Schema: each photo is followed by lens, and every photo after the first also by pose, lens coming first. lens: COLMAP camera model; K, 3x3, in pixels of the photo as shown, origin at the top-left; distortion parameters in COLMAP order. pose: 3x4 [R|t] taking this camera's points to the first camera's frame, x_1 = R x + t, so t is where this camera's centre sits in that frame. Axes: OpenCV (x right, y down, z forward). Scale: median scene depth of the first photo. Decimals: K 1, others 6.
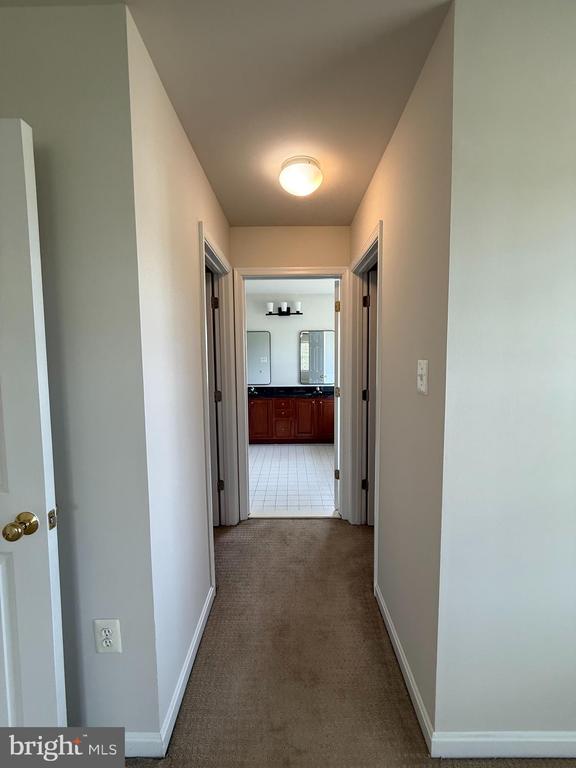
lens RADIAL K [[306.7, 0, 289.0], [0, 306.7, 381.7], [0, 0, 1]] dist [-0.001261, -0.000270]
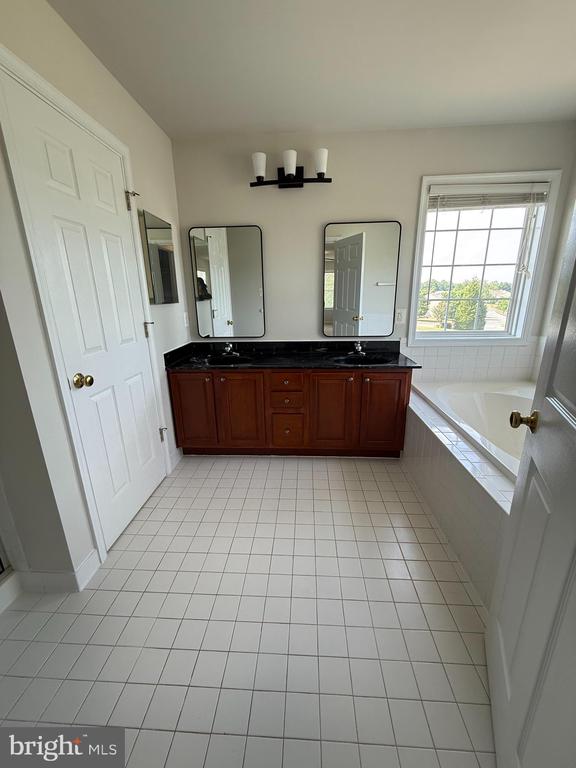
lens RADIAL K [[306.7, 0, 289.0], [0, 306.7, 381.7], [0, 0, 1]] dist [-0.001261, -0.000270]
pose [[0.997633, 0.009873, -0.068049, 0.015822], [0.003546, 0.980934, 0.194310, -0.018732], [0.068670, -0.194091, 0.978577, 0.498589]]
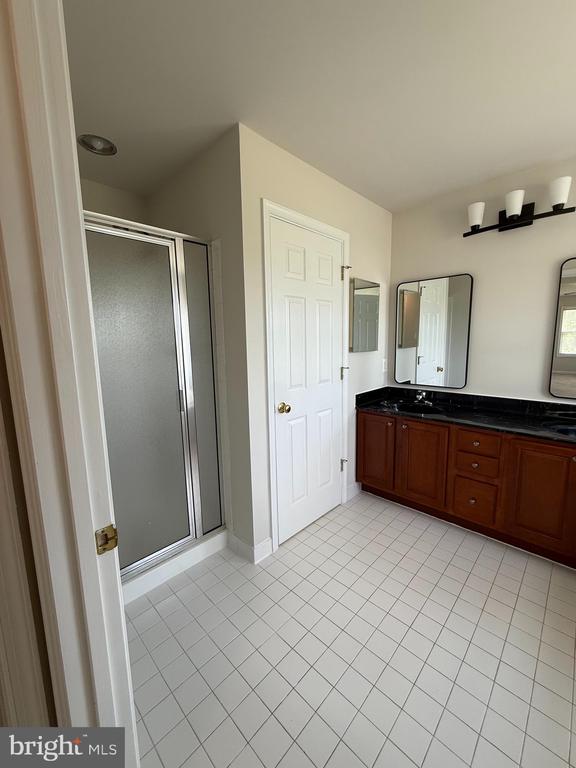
lens RADIAL K [[306.7, 0, 289.0], [0, 306.7, 381.7], [0, 0, 1]] dist [-0.001261, -0.000270]
pose [[0.707106, 0.090608, -0.701278, 0.077710], [-0.044473, 0.995491, 0.083780, -0.030970], [0.705708, -0.028053, 0.707948, 0.494233]]
